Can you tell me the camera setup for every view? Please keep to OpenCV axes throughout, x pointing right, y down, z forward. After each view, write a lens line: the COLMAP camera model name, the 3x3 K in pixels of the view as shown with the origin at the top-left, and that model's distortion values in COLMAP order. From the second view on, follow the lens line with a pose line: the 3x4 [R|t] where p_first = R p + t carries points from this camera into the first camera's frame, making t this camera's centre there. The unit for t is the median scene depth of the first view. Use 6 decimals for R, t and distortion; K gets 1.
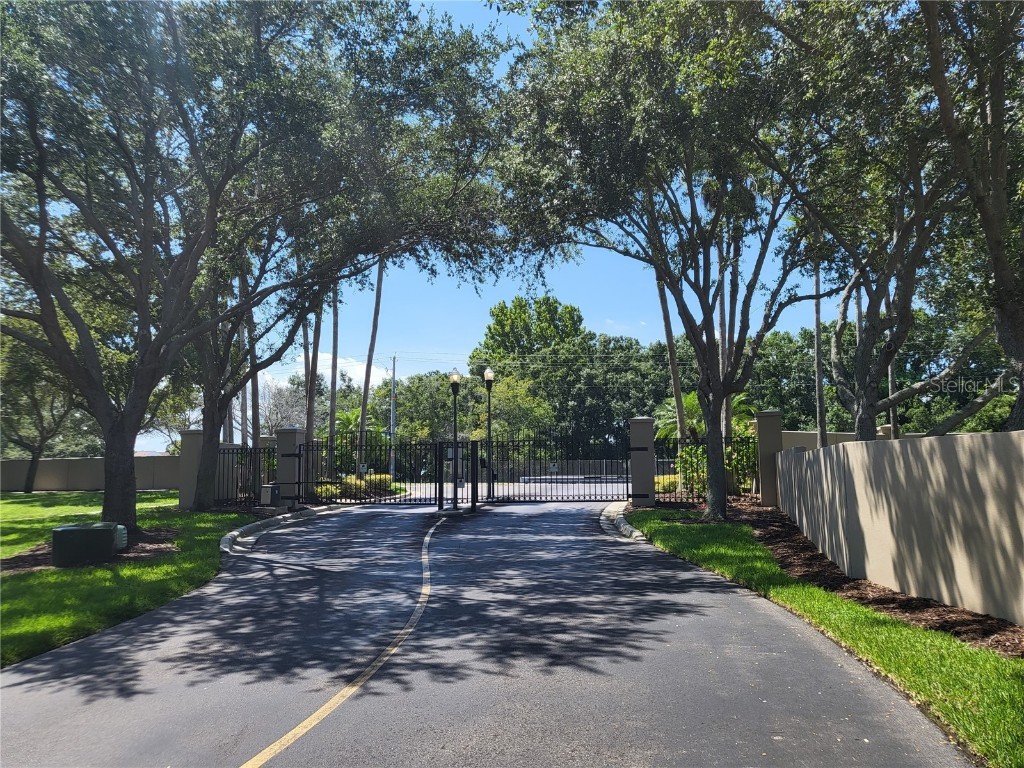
lens RADIAL K [[784.3, 0, 512.3], [0, 784.3, 372.7], [0, 0, 1]] dist [0.008326, 0.003936]
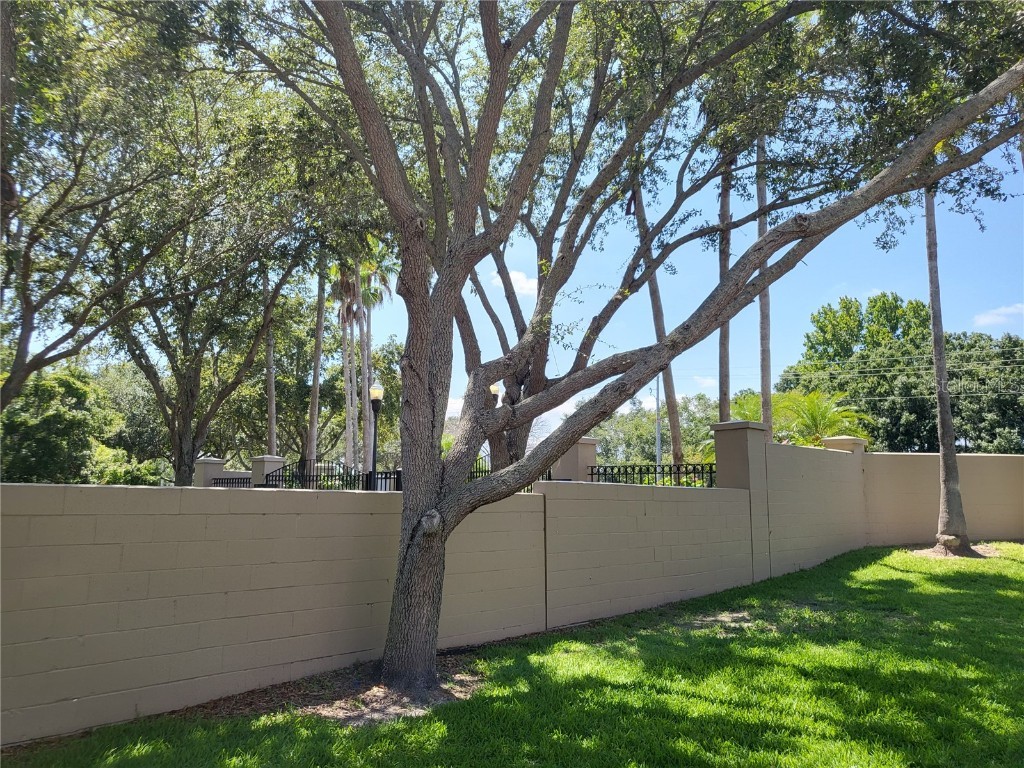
lens RADIAL K [[793.0, 0, 512.0], [0, 793.0, 384.0], [0, 0, 1]] dist [-0.011090, 0.073612]
pose [[0.882187, -0.052806, -0.467928, 0.312447], [0.044965, 0.998598, -0.027920, 0.018909], [0.468747, 0.003590, 0.883325, 0.254489]]
